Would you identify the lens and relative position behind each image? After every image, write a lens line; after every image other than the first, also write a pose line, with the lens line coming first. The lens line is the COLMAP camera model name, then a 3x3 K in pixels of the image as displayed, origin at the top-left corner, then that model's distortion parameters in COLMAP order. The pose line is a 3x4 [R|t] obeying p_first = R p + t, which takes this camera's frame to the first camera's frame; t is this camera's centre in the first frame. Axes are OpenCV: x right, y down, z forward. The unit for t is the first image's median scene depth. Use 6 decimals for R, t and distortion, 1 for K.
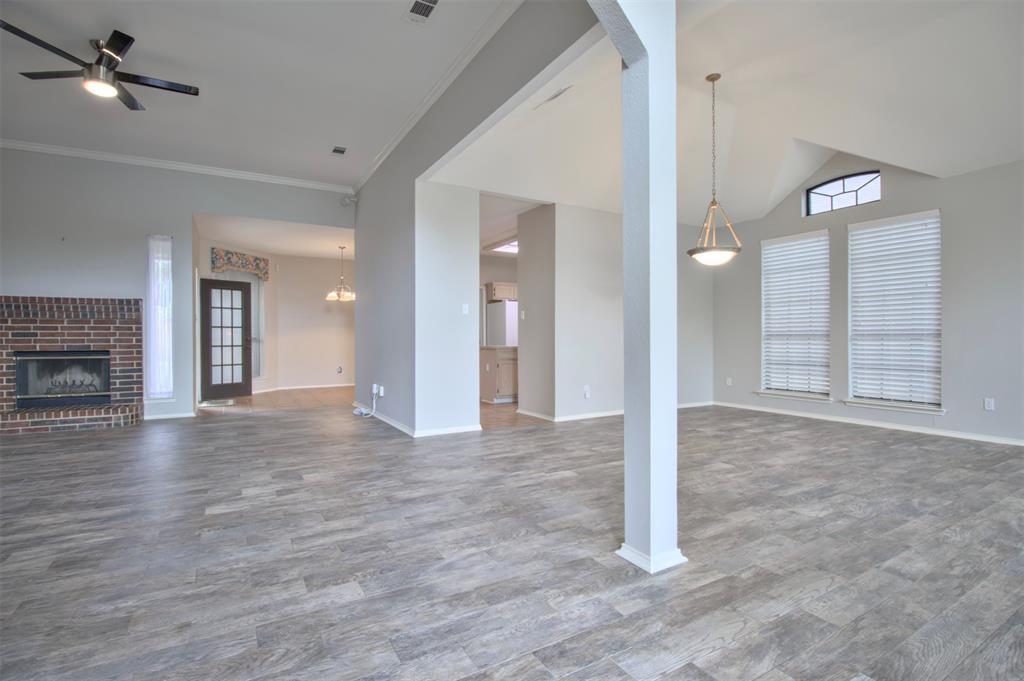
lens RADIAL K [[480.0, 0, 517.1], [0, 480.0, 340.2], [0, 0, 1]] dist [0.001126, -0.015134]
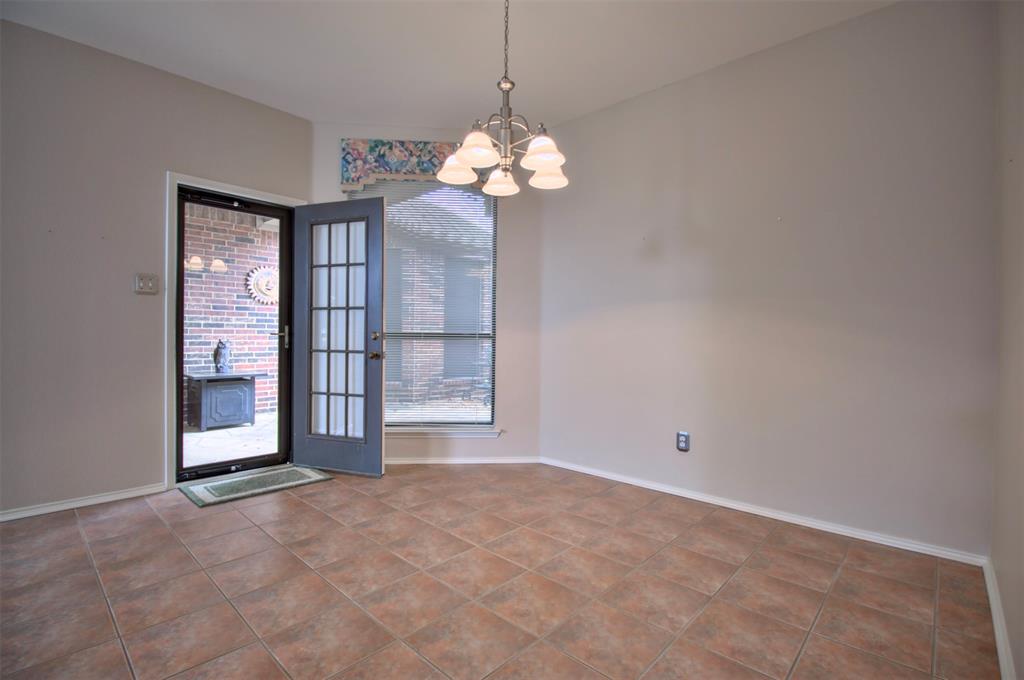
lens RADIAL K [[480.0, 0, 517.1], [0, 480.0, 339.7], [0, 0, 1]] dist [0.001126, -0.015134]
pose [[0.297871, 0.012062, -0.954530, -0.203919], [-0.016214, 0.999840, 0.007575, -0.006669], [0.954468, 0.013220, 0.298019, 1.532716]]
